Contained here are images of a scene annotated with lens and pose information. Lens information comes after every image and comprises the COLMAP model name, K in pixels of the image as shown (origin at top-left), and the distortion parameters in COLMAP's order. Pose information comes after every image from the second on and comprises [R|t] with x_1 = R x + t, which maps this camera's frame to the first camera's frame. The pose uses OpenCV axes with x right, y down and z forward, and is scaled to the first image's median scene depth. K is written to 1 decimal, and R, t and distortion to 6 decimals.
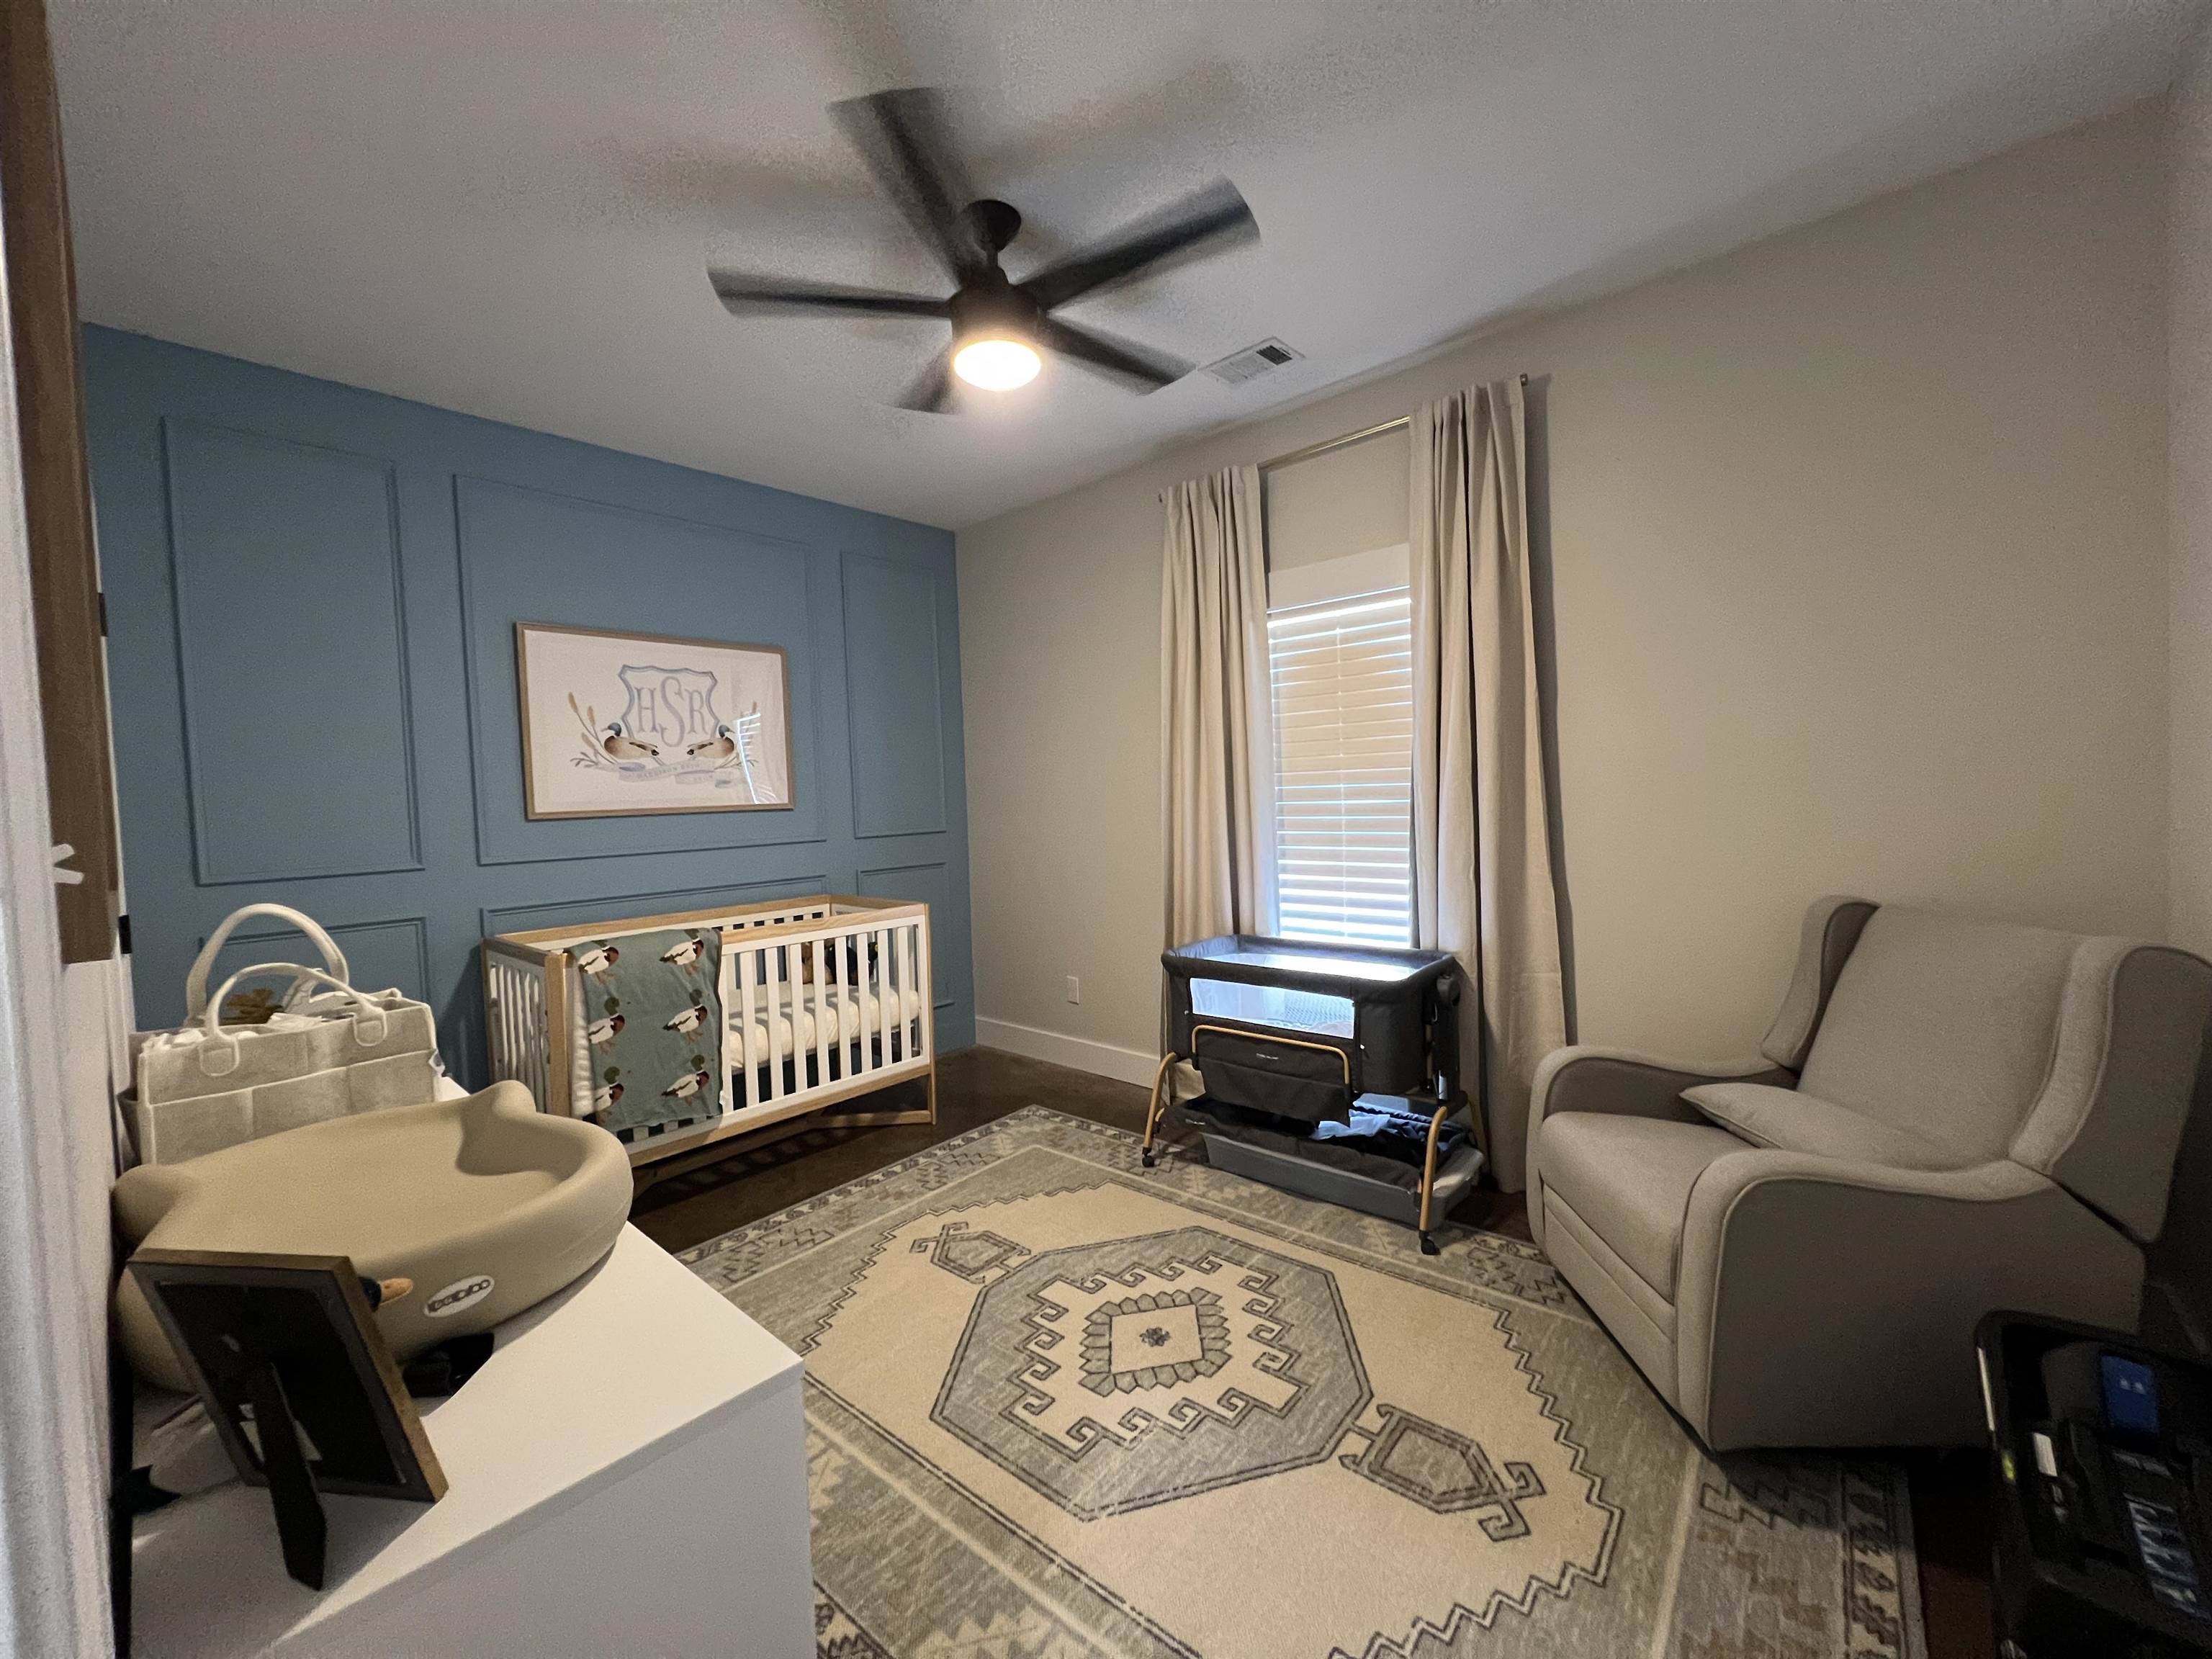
lens RADIAL K [[880.9, 0, 1099.3], [0, 880.9, 822.7], [0, 0, 1]] dist [-0.002764, 0.000305]
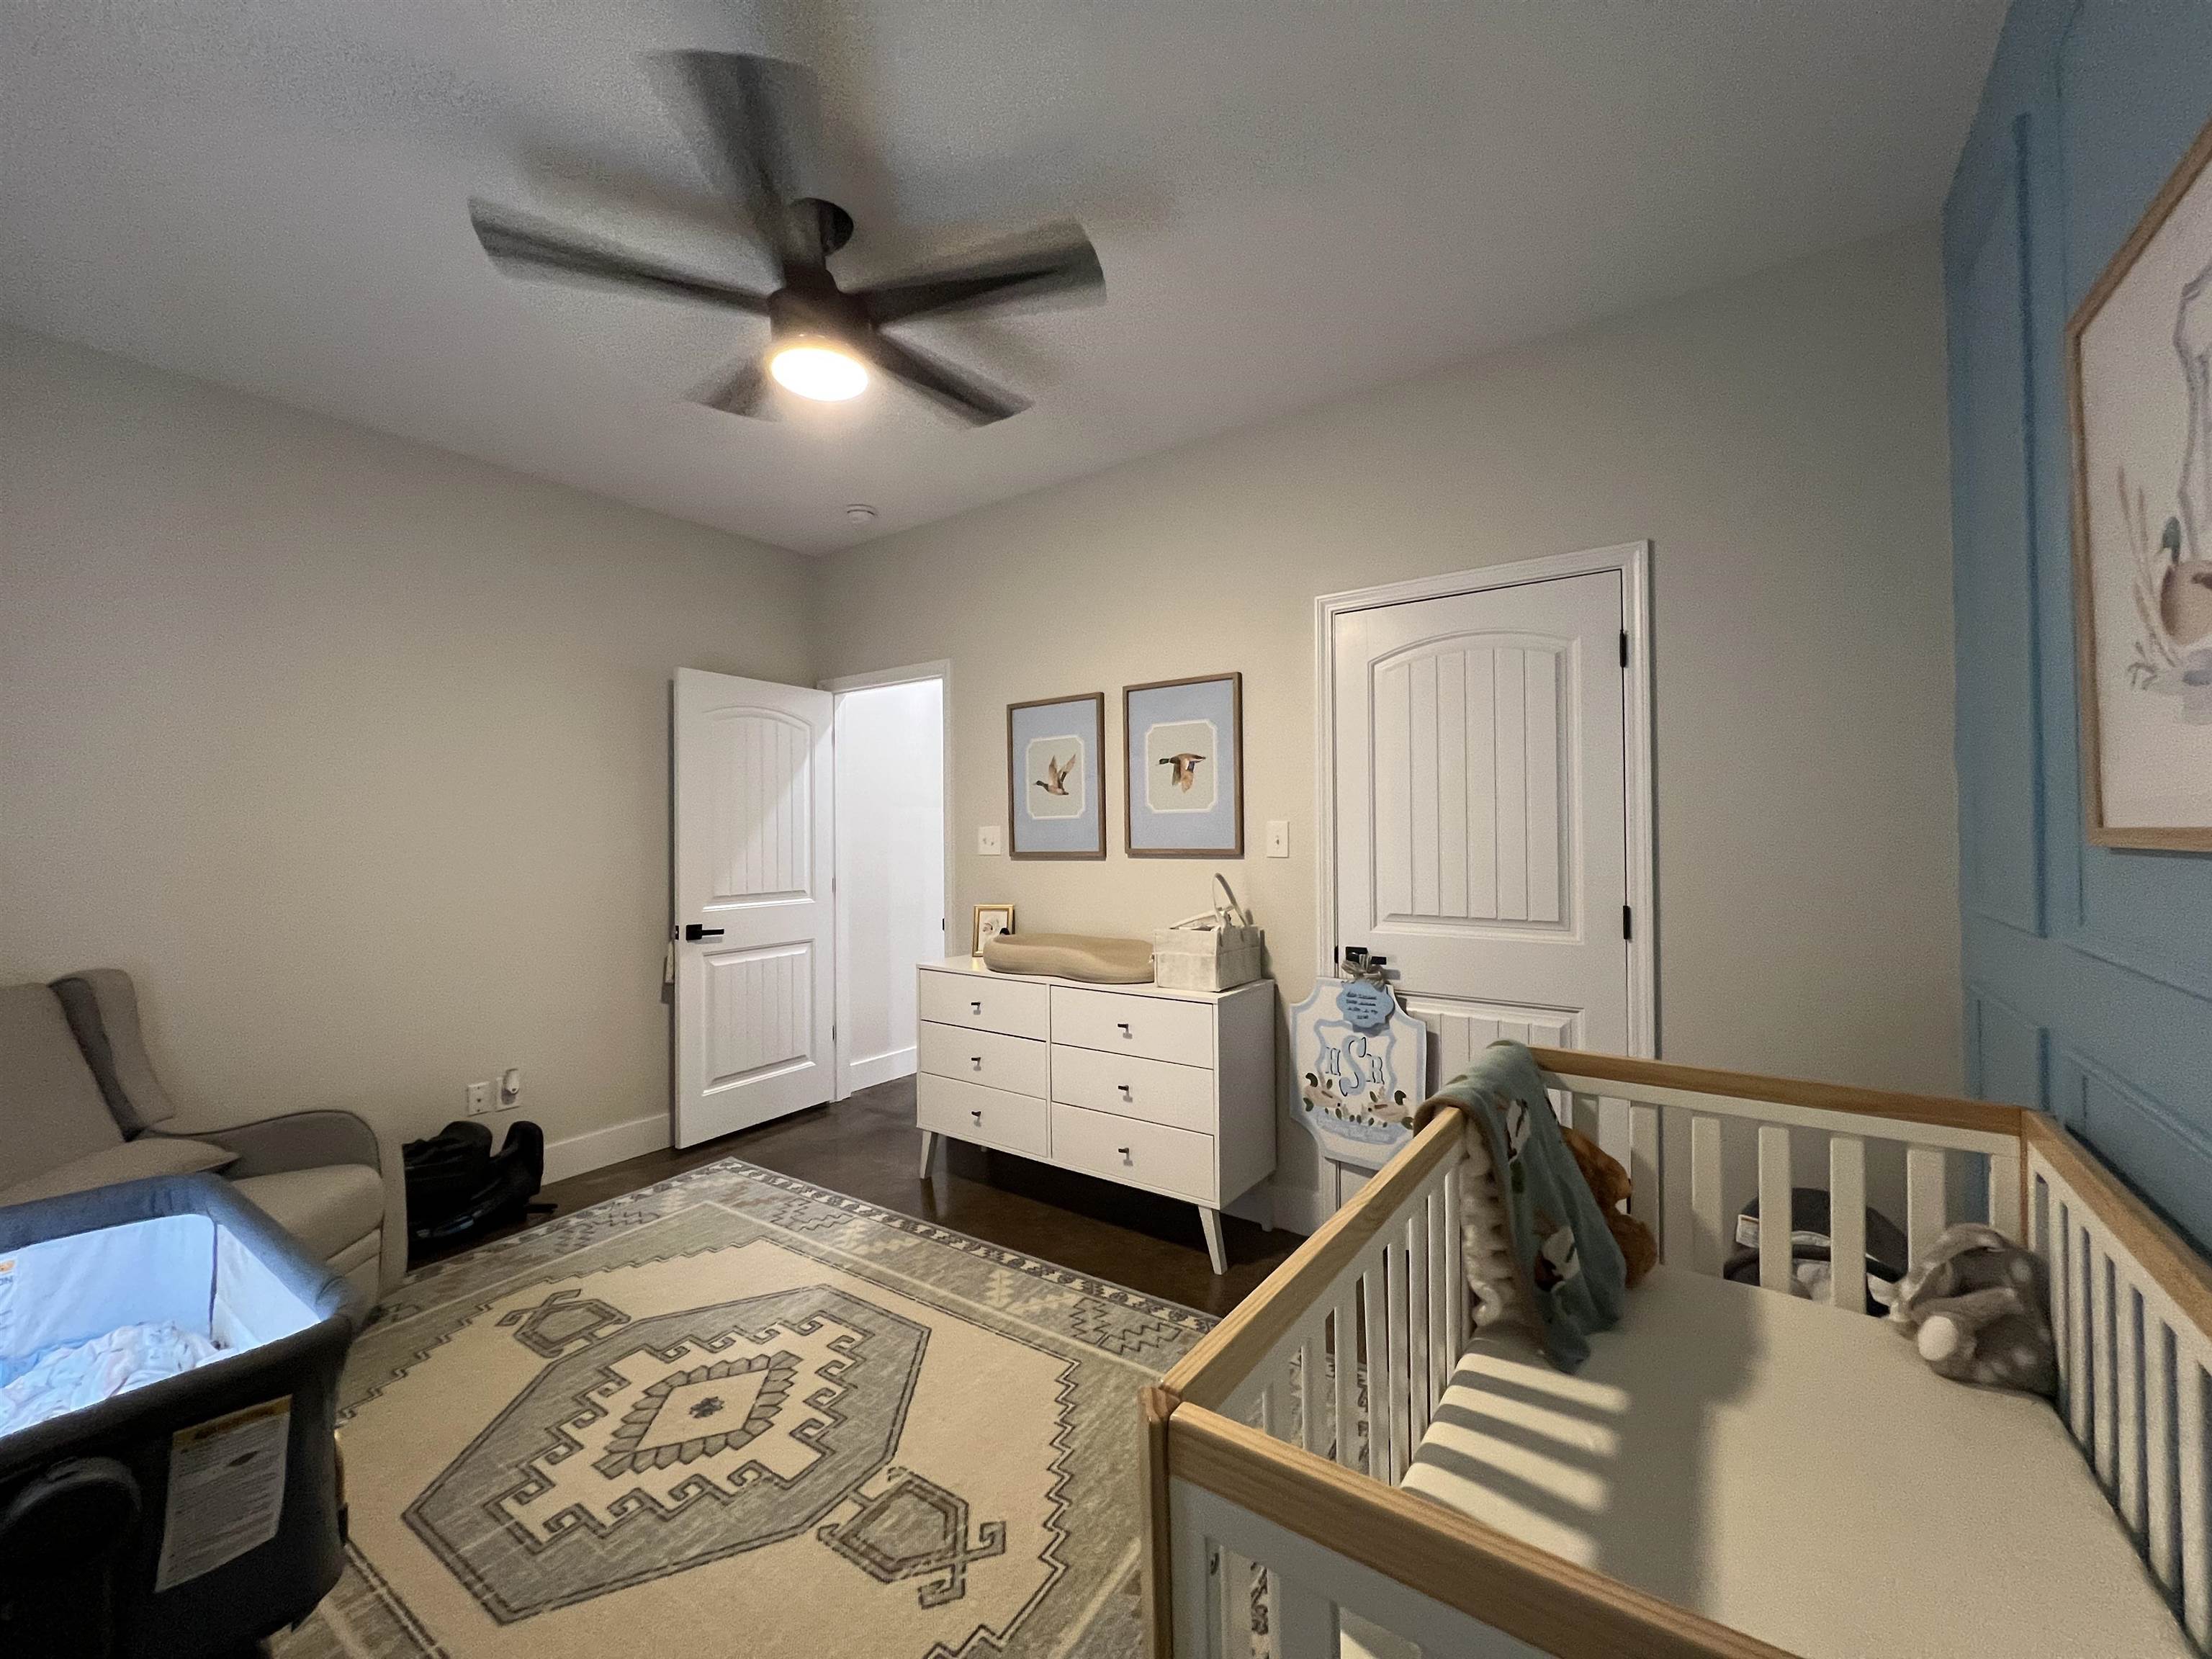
lens RADIAL K [[880.9, 0, 1099.3], [0, 880.9, 822.7], [0, 0, 1]] dist [-0.002764, 0.000305]
pose [[-0.992514, 0.044436, -0.113760, -0.289247], [0.041853, 0.998811, 0.025000, -0.063986], [0.114736, 0.020051, -0.993194, 2.043741]]
